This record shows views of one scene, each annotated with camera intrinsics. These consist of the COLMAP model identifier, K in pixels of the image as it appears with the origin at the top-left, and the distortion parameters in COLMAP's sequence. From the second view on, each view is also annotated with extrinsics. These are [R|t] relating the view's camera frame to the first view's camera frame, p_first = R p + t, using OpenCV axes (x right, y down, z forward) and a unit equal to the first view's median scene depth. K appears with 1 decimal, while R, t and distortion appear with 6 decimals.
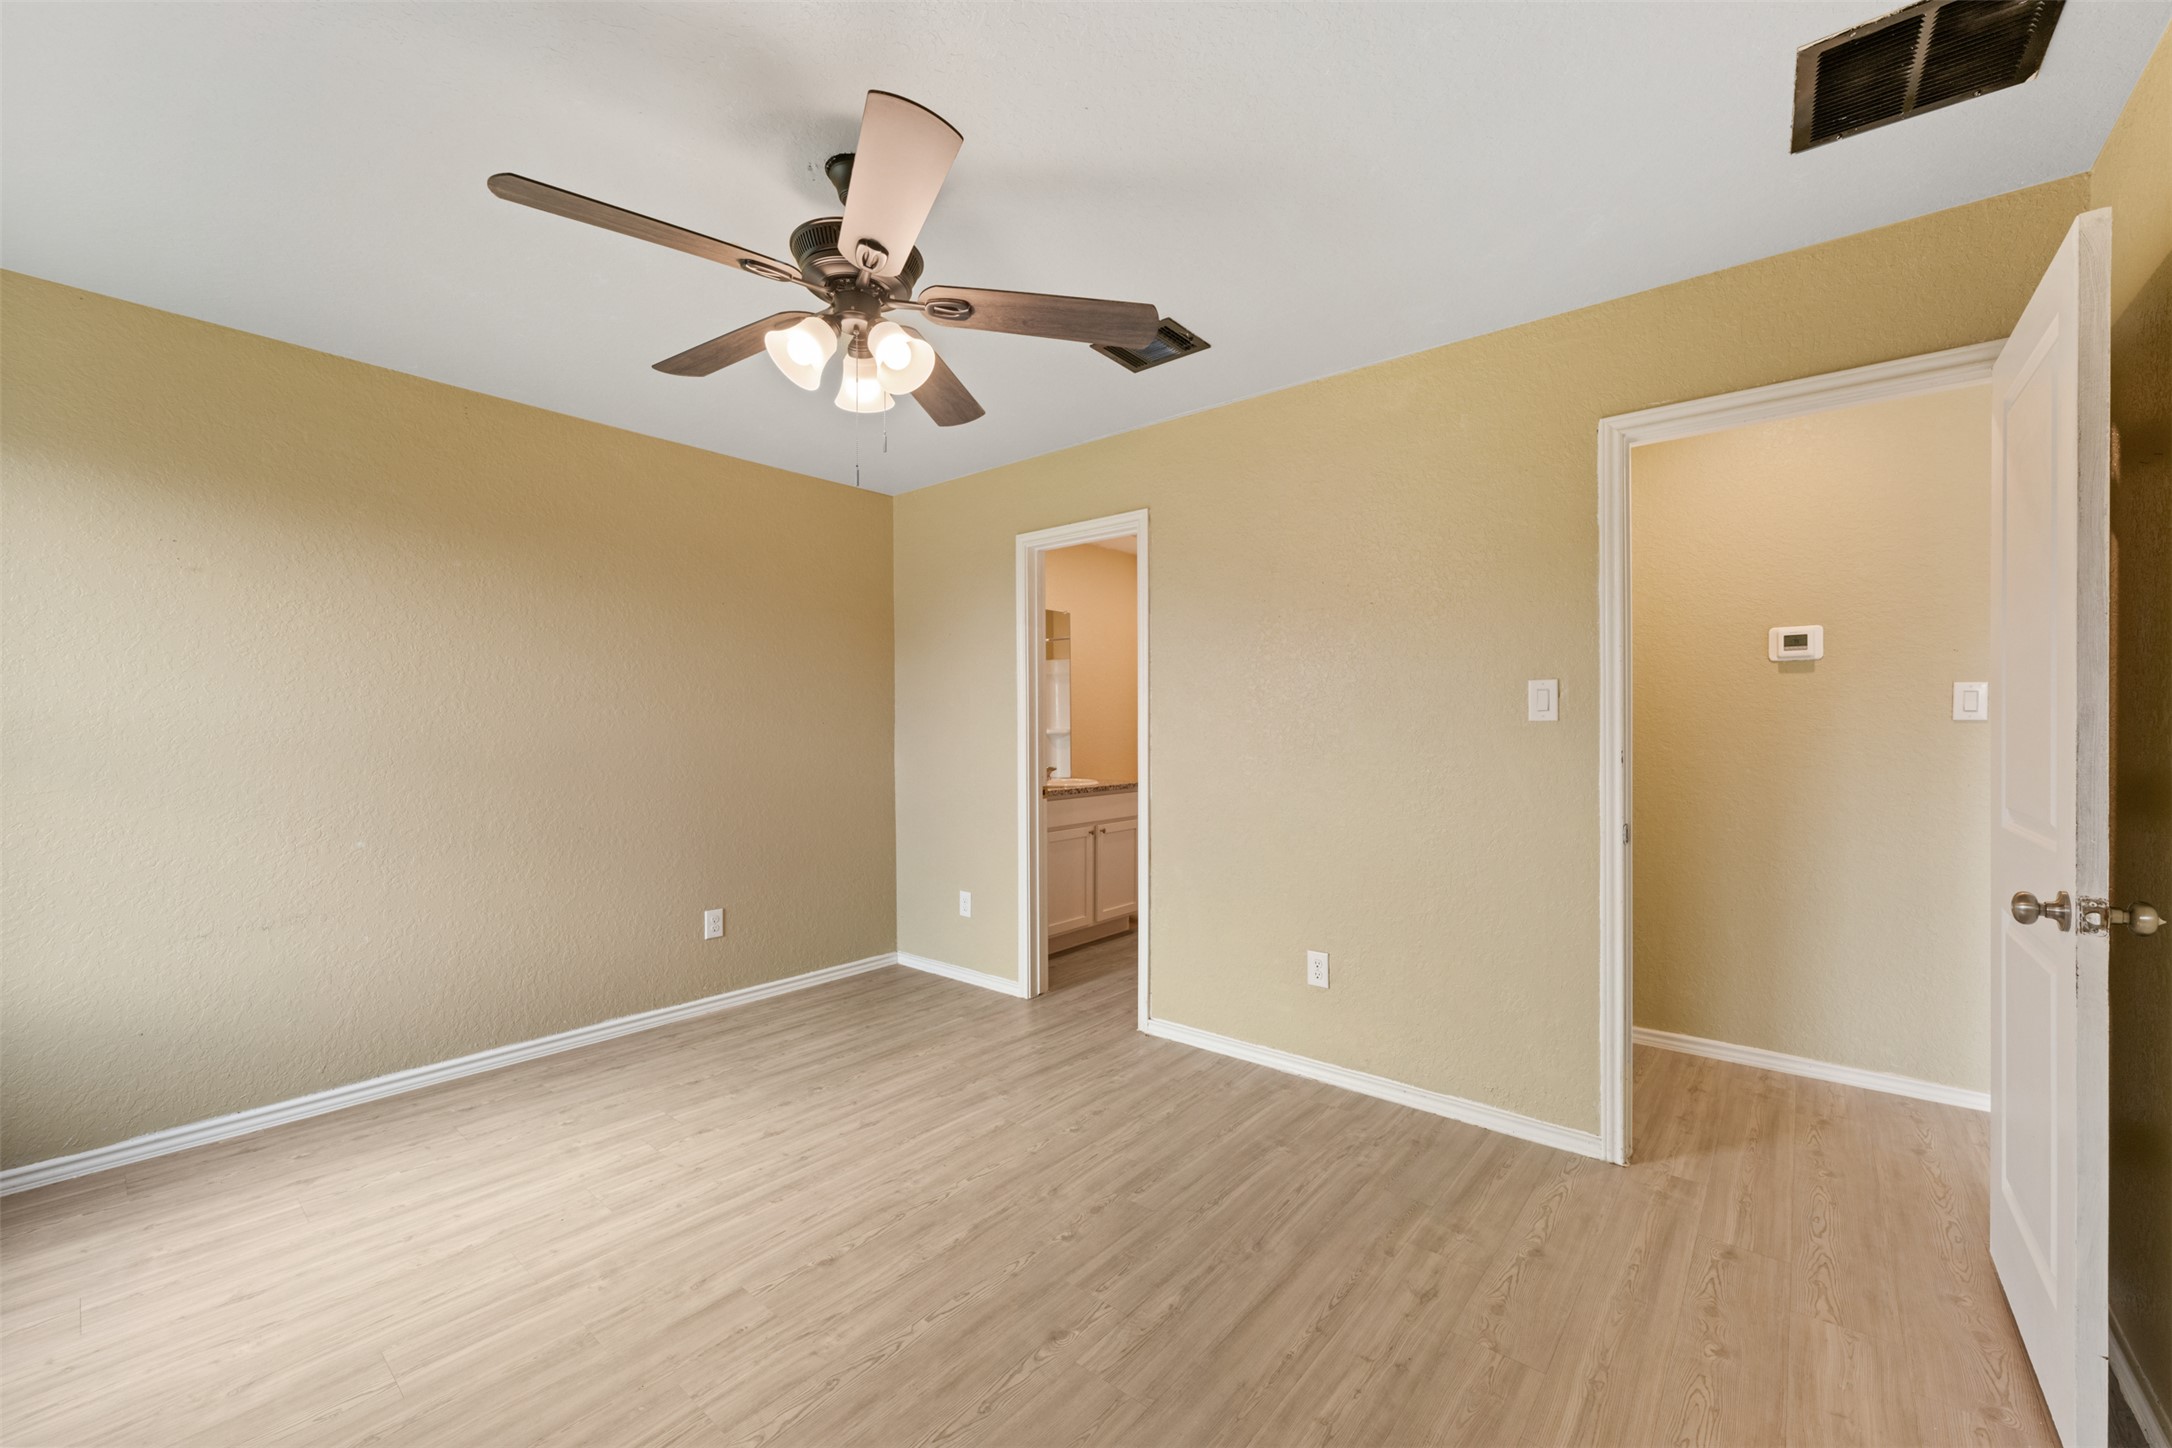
lens RADIAL K [[860.0, 0, 1076.3], [0, 860.0, 713.5], [0, 0, 1]] dist [-0.002517, 0.000065]
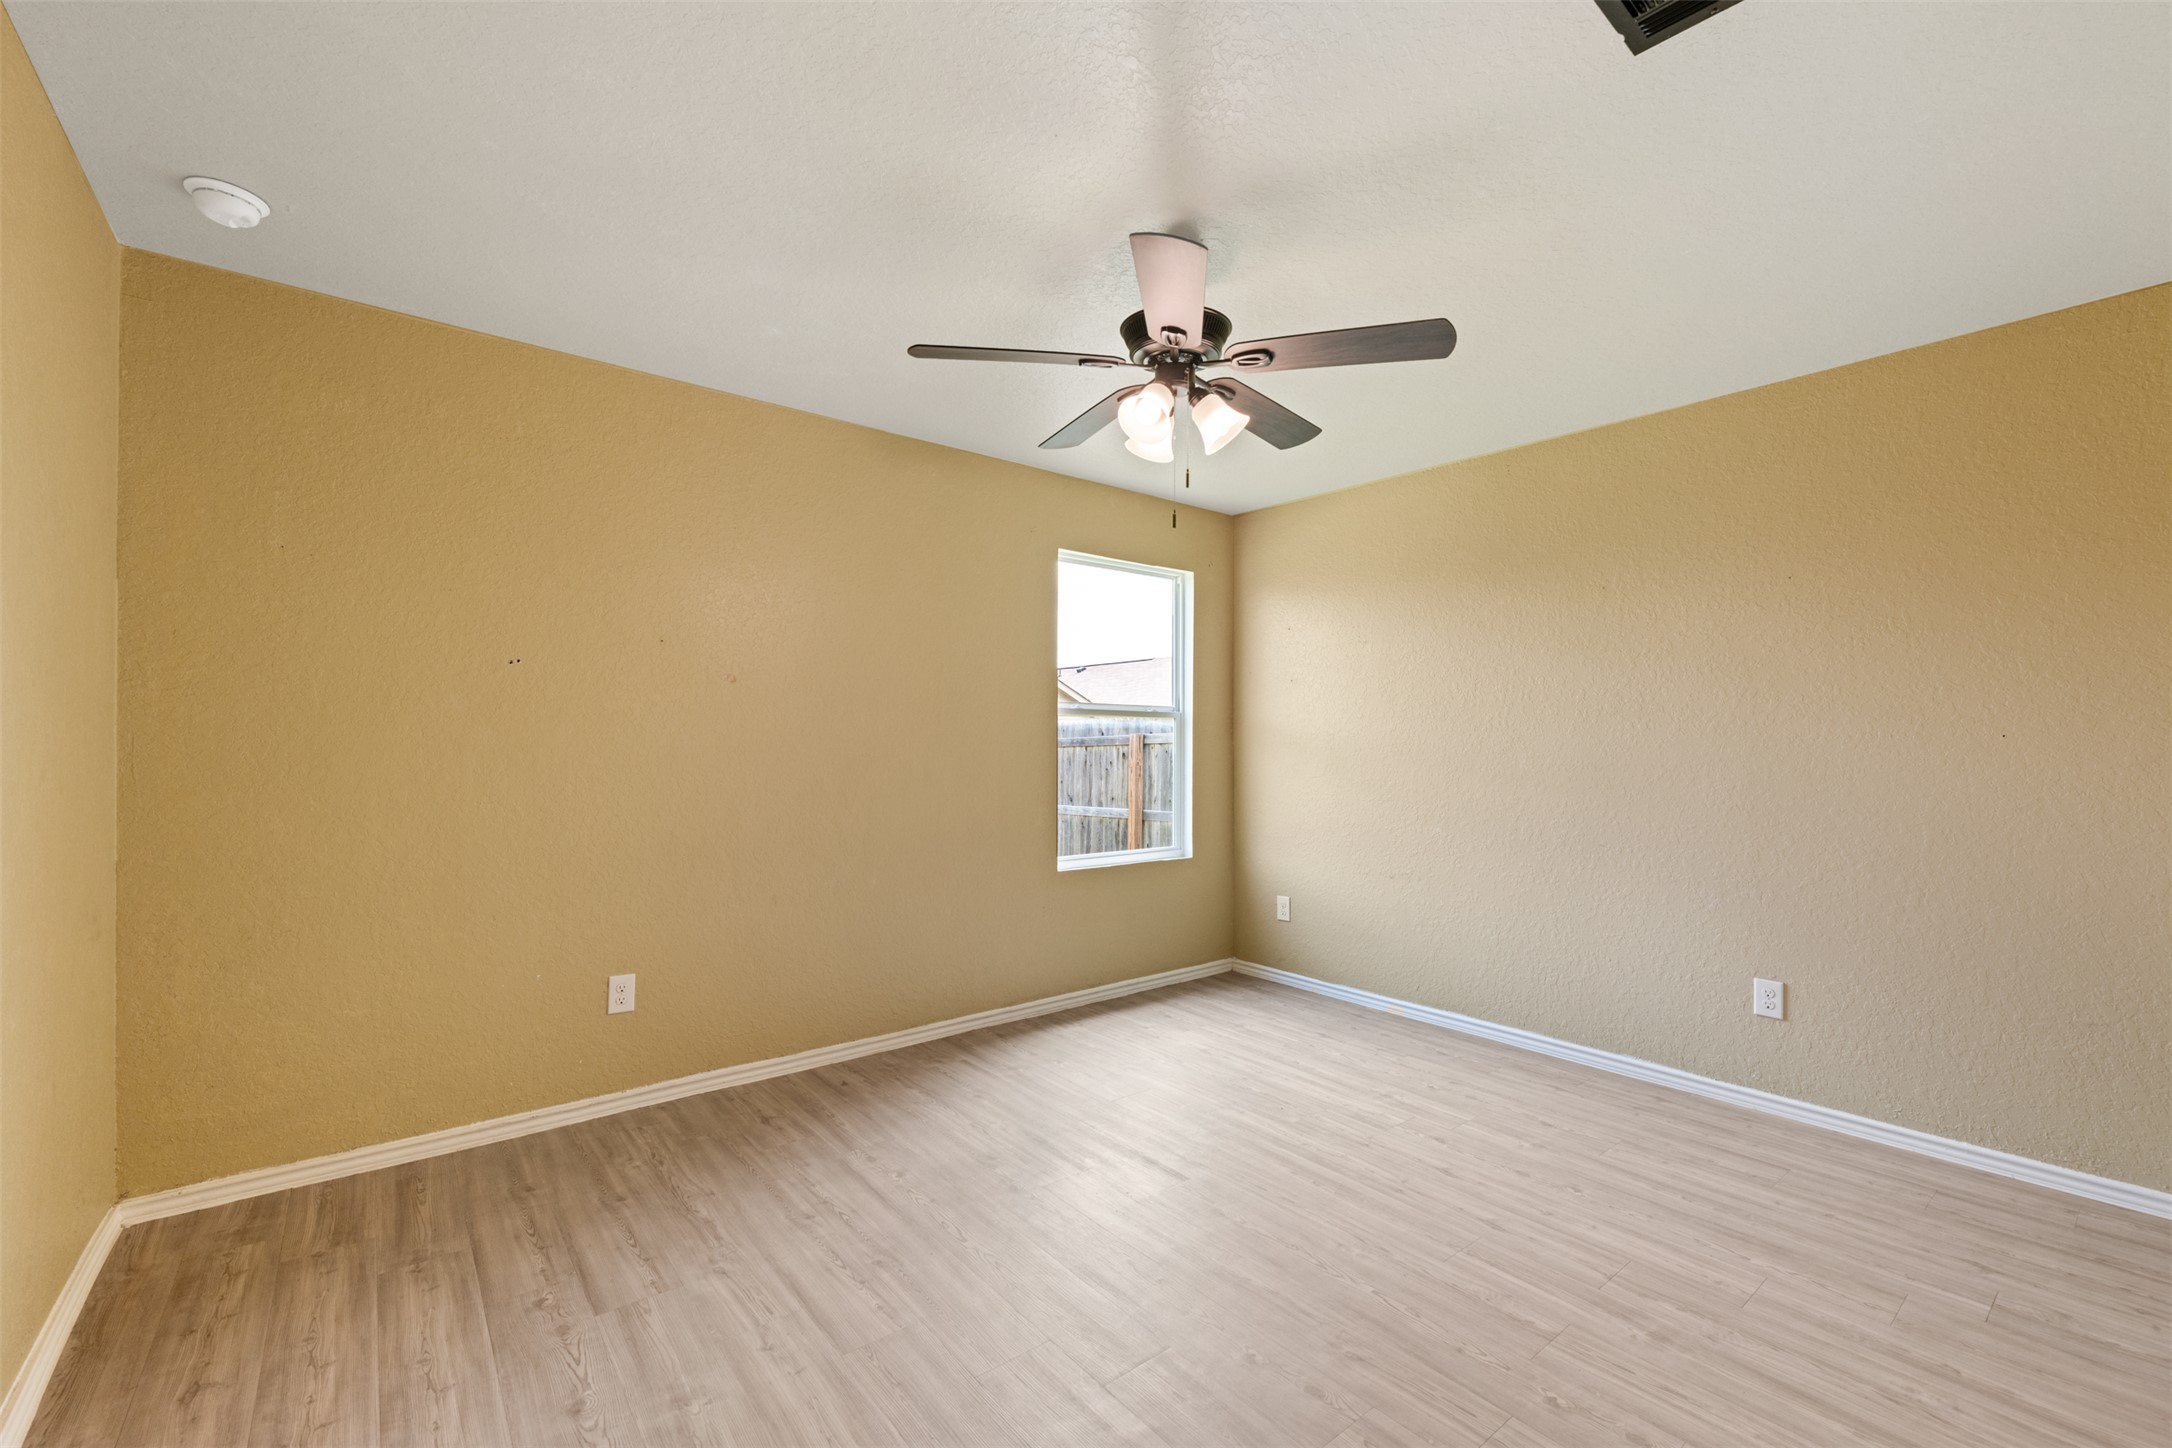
lens RADIAL K [[886.8, 0, 1083.1], [0, 886.8, 746.4], [0, 0, 1]] dist [-0.003527, 0.000381]
pose [[-0.192754, 0.003034, -0.981242, 0.583394], [0.013598, 0.999907, 0.000421, 0.014326], [0.981153, -0.013262, -0.192778, 0.692682]]
